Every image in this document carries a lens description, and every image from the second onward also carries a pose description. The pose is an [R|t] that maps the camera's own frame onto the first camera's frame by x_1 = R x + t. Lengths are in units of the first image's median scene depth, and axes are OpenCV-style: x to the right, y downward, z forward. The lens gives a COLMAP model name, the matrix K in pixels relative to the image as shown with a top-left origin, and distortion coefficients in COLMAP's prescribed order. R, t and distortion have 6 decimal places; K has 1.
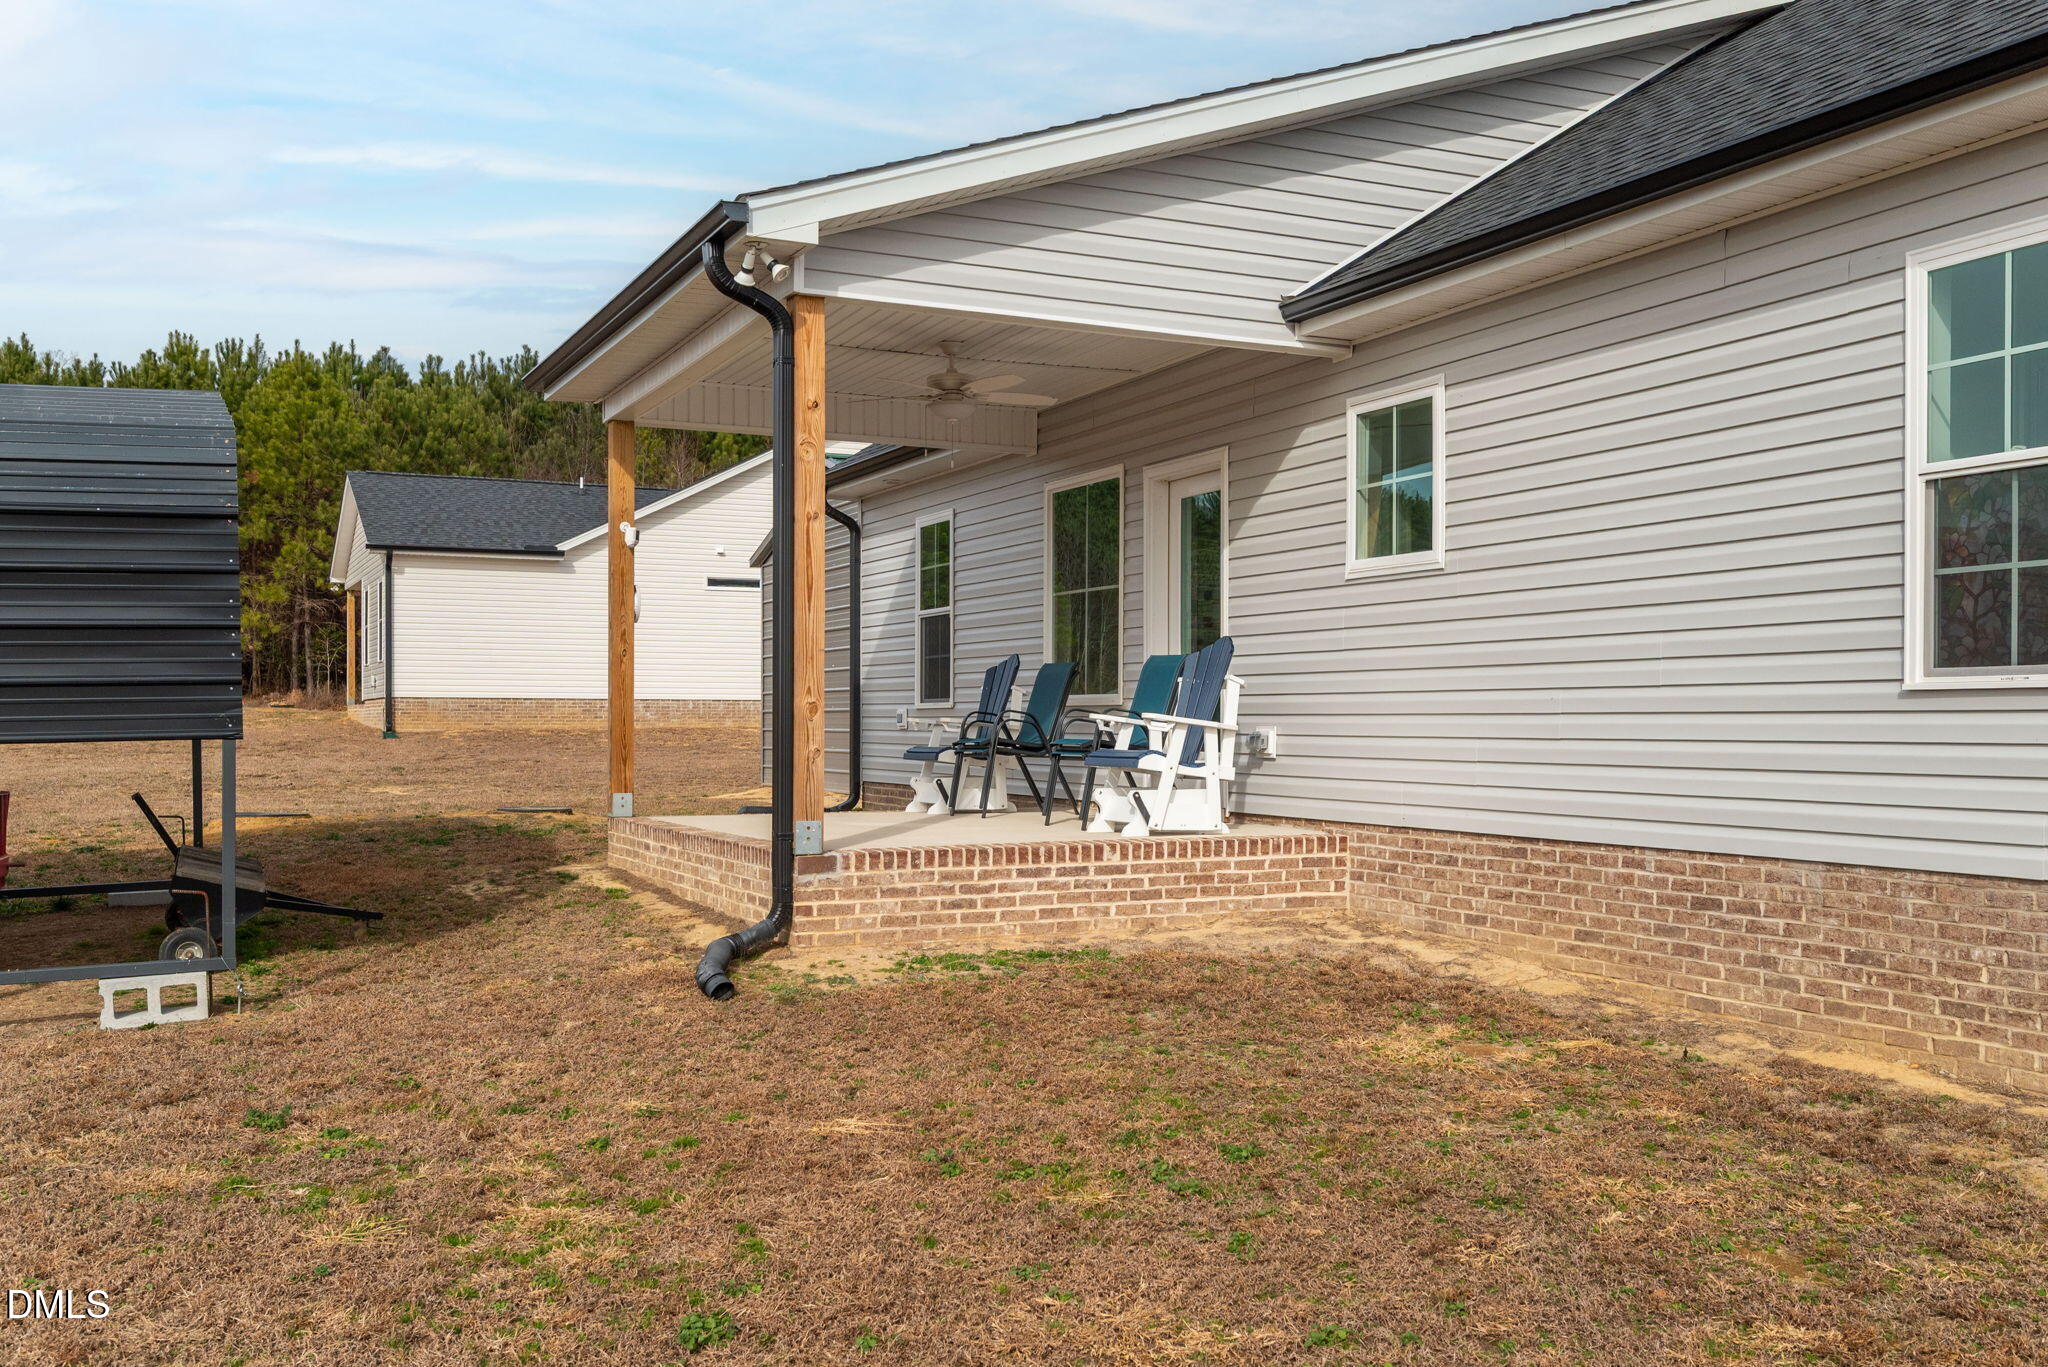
lens RADIAL K [[1846.0, 0, 1020.2], [0, 1846.0, 716.5], [0, 0, 1]] dist [0.009336, -0.009713]
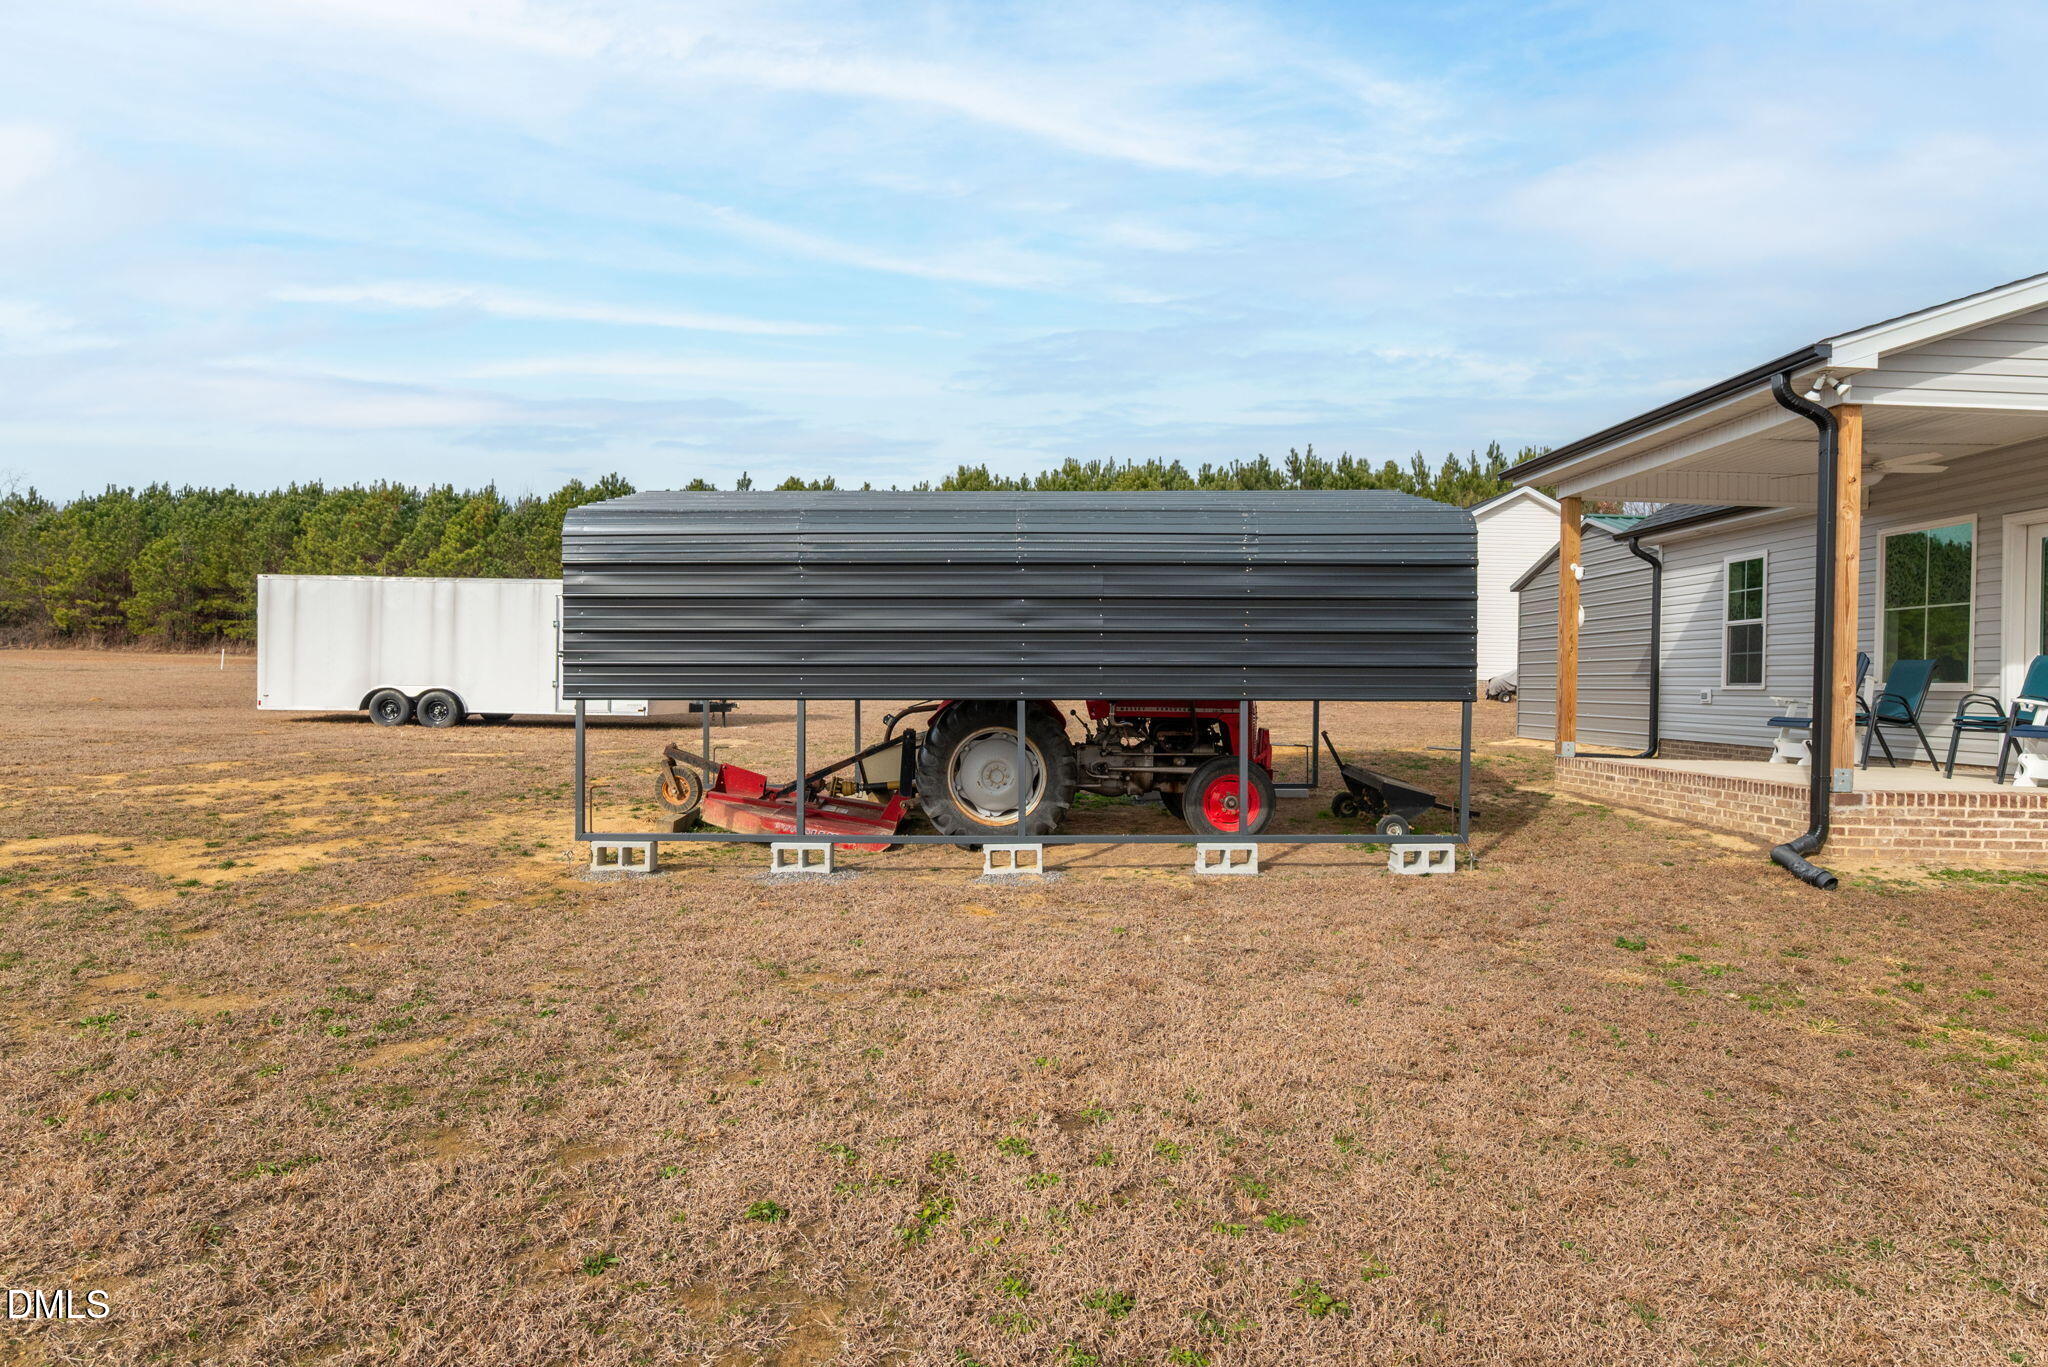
lens RADIAL K [[1175.4, 0, 1039.4], [0, 1175.4, 678.6], [0, 0, 1]] dist [0.004126, -0.001611]
pose [[0.916702, 0.020467, -0.399048, -0.309640], [-0.023180, 0.999729, -0.001974, 0.002385], [0.398899, 0.011059, 0.916928, -0.089244]]
